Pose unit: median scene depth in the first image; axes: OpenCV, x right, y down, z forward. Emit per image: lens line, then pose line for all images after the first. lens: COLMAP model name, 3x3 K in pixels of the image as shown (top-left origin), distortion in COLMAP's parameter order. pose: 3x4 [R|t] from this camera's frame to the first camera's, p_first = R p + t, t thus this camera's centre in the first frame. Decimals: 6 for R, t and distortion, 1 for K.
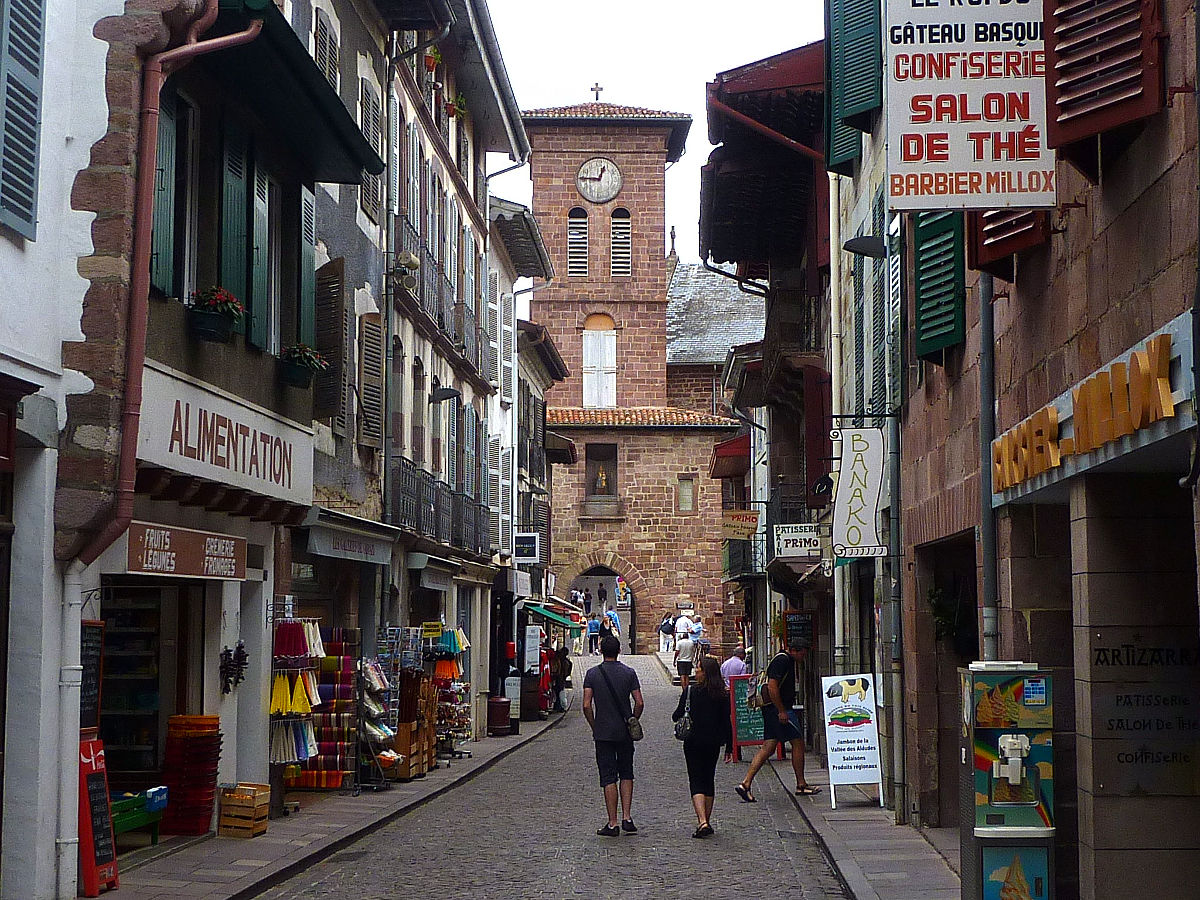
lens RADIAL K [[2044.5, 0, 599.2], [0, 2044.5, 446.2], [0, 0, 1]] dist [0.020204, 0.000000]
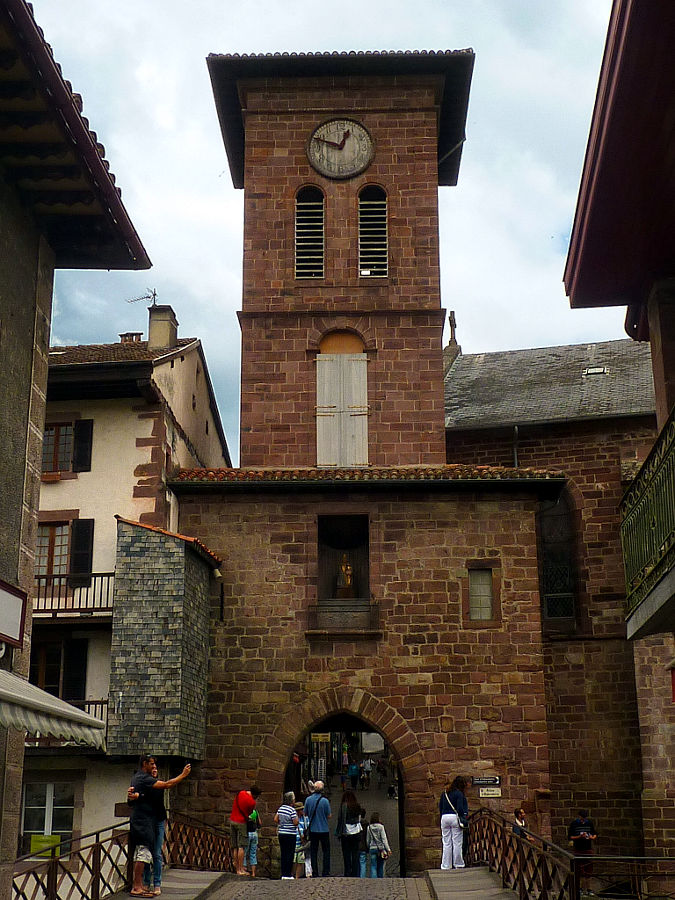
lens RADIAL K [[1276.2, 0, 344.0], [0, 1276.2, 458.1], [0, 0, 1]] dist [0.095884, 0.000000]
pose [[0.998409, -0.019862, -0.052767, 0.022060], [0.008779, 0.979243, -0.202498, 0.060409], [0.055694, 0.201713, 0.977860, 0.603613]]
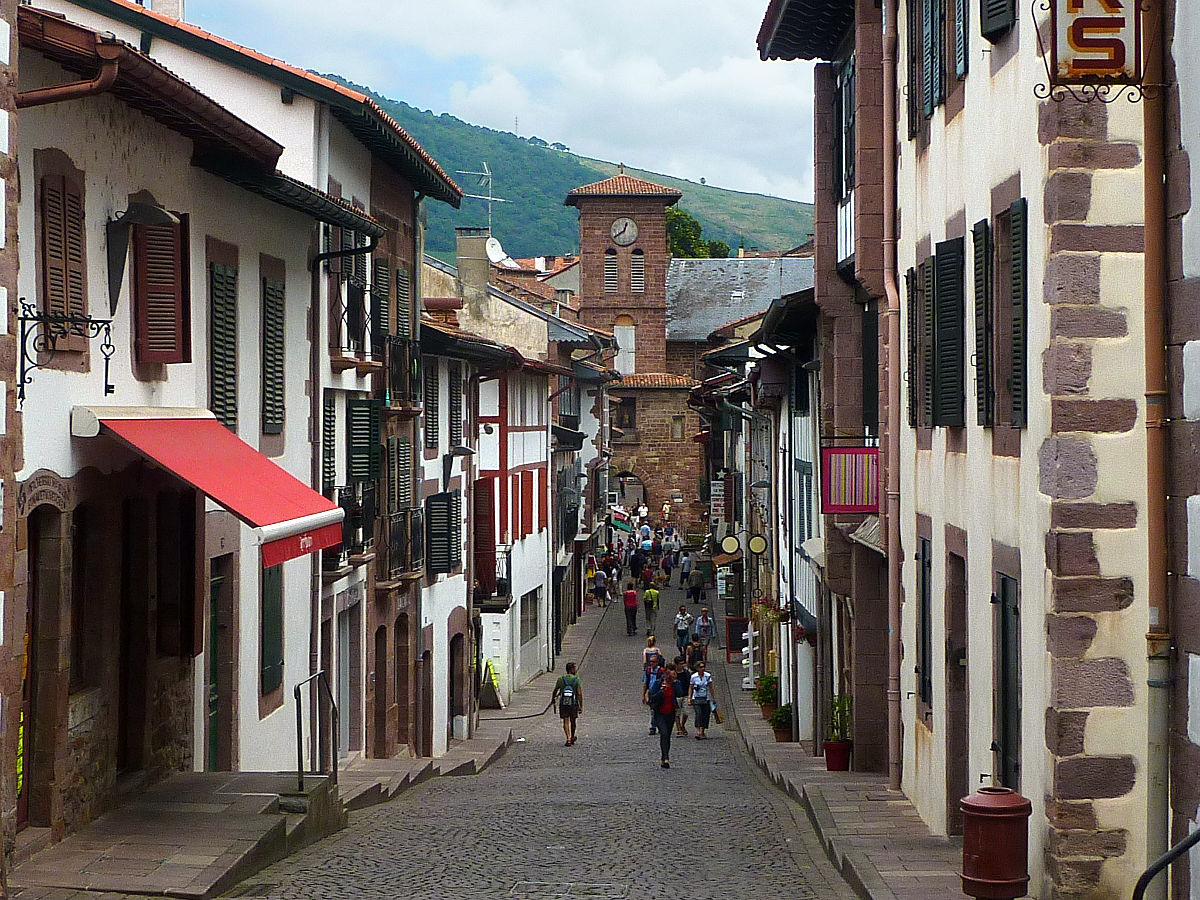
lens RADIAL K [[2924.5, 0, 599.8], [0, 2924.5, 450.5], [0, 0, 1]] dist [-0.000773, 0.000000]
pose [[0.999733, 0.000025, 0.023105, -0.072869], [-0.002255, 0.995332, 0.096485, -0.182023], [-0.022995, -0.096511, 0.995066, -1.311475]]
